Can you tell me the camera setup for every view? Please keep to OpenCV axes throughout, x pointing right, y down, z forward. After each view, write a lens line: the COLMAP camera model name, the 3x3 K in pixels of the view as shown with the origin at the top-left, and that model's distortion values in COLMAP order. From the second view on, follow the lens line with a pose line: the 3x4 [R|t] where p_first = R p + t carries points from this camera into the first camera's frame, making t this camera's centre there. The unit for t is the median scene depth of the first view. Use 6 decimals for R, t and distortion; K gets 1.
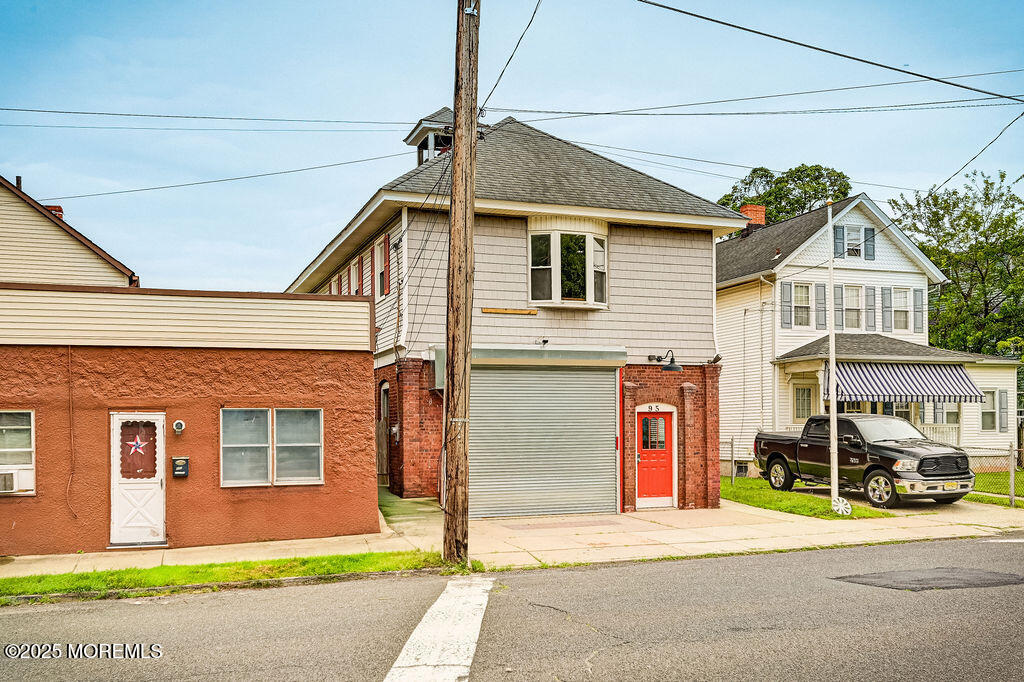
lens RADIAL K [[888.3, 0, 506.3], [0, 888.3, 431.9], [0, 0, 1]] dist [-0.007609, 0.026713]
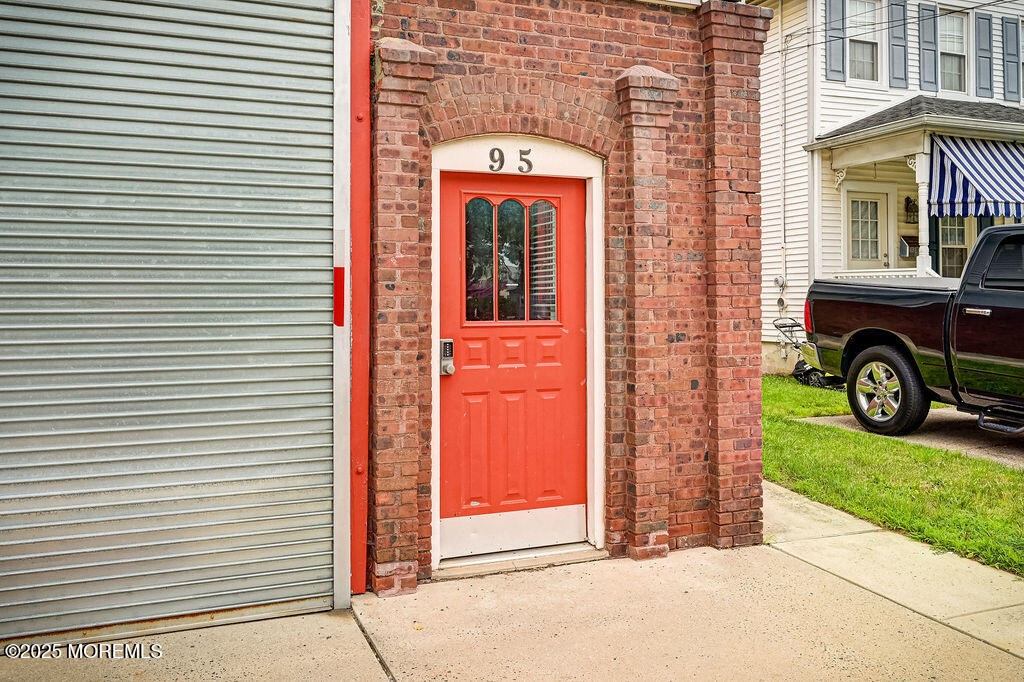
lens RADIAL K [[888.3, 0, 515.2], [0, 888.3, 293.2], [0, 0, 1]] dist [-0.007609, 0.026713]
pose [[0.998117, 0.007056, 0.060937, 0.150730], [-0.006704, 0.999960, -0.005989, 0.012864], [-0.060977, 0.005569, 0.998124, 0.742088]]
